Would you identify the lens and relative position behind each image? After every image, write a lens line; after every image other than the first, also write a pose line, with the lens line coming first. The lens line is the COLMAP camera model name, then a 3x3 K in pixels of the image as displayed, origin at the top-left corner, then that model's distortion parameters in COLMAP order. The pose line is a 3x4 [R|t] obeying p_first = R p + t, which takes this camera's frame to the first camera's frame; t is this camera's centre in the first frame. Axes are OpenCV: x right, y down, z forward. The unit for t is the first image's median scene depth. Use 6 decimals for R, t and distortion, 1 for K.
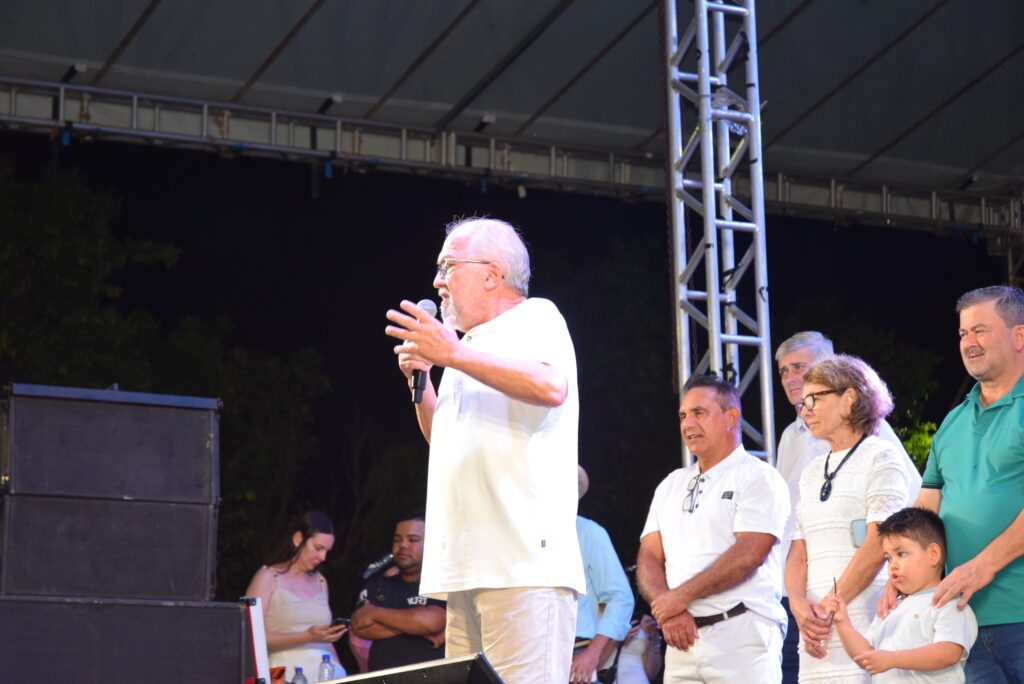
lens RADIAL K [[2582.9, 0, 477.8], [0, 2582.9, 342.1], [0, 0, 1]] dist [0.085295, 0.228895]
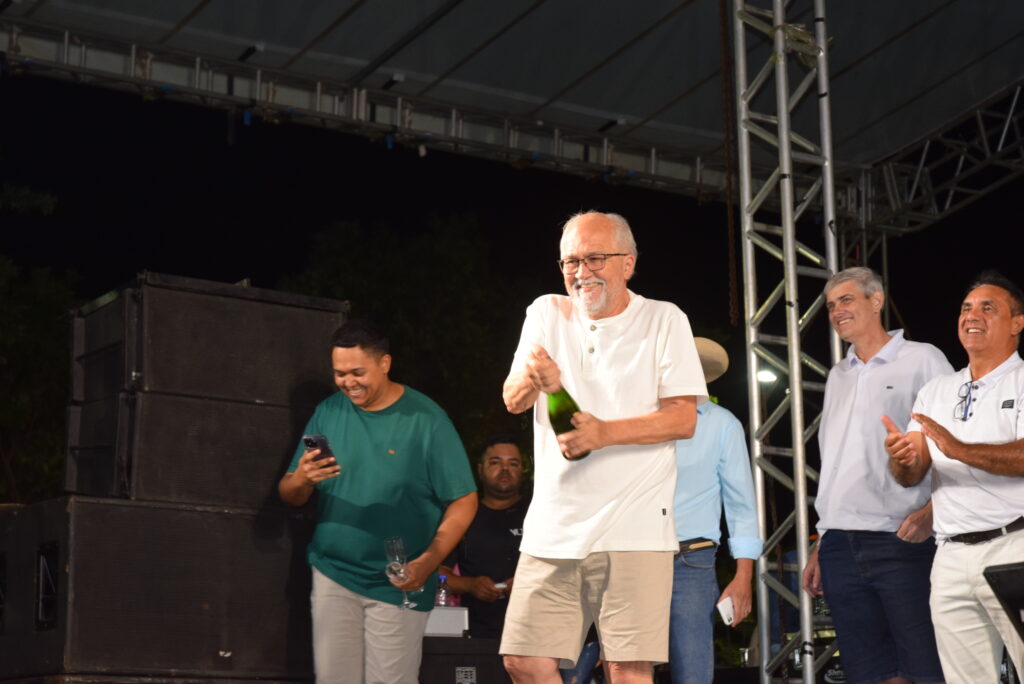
lens RADIAL K [[2288.6, 0, 511.5], [0, 2288.6, 341.7], [0, 0, 1]] dist [0.021415, -0.000438]
pose [[0.986125, 0.035249, 0.162218, -0.098727], [-0.035174, 0.999376, -0.003338, 0.020996], [-0.162235, -0.002414, 0.986749, 0.094691]]
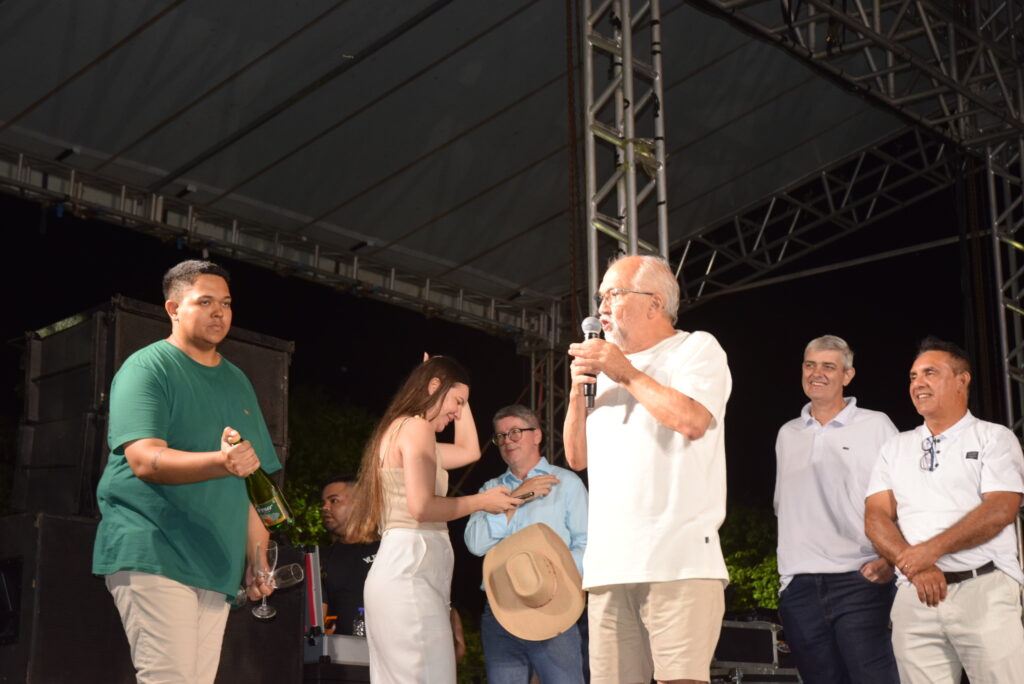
lens RADIAL K [[1803.1, 0, 515.5], [0, 1803.1, 346.0], [0, 0, 1]] dist [0.005027, -0.068674]
pose [[0.928147, 0.106729, 0.356585, -0.150357], [-0.084063, 0.993362, -0.078516, 0.039687], [-0.362598, 0.042899, 0.930958, 0.181977]]
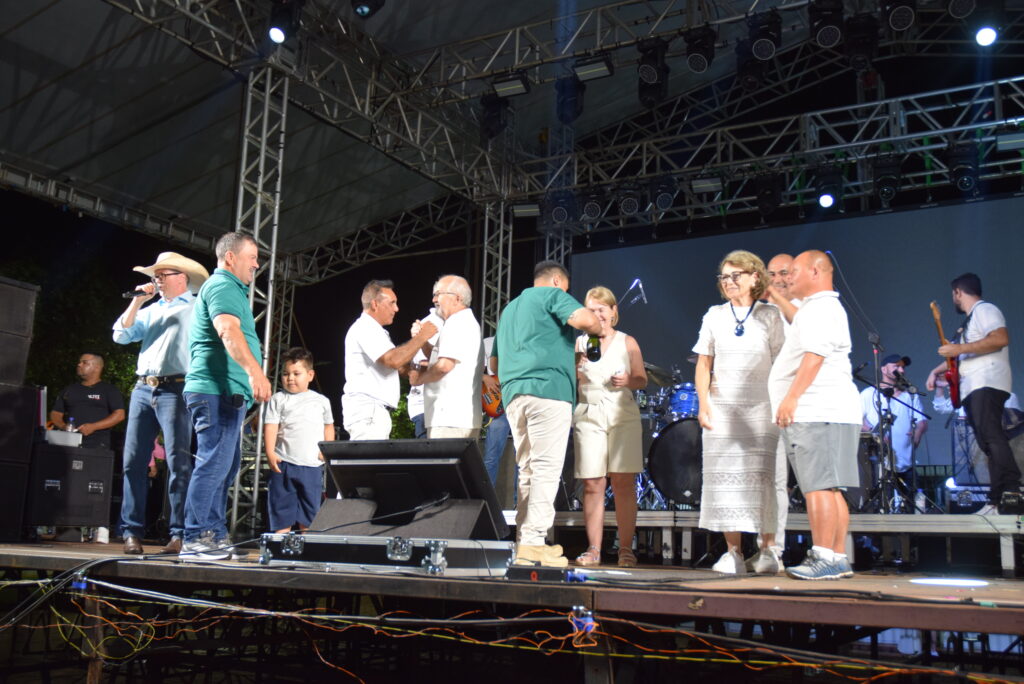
lens RADIAL K [[1017.0, 0, 516.5], [0, 1017.0, 348.8], [0, 0, 1]] dist [-0.009365, -0.007704]
pose [[0.842326, 0.144973, 0.519105, -0.107021], [-0.155683, 0.987535, -0.023174, 0.016844], [-0.515995, -0.061296, 0.854396, 0.072811]]
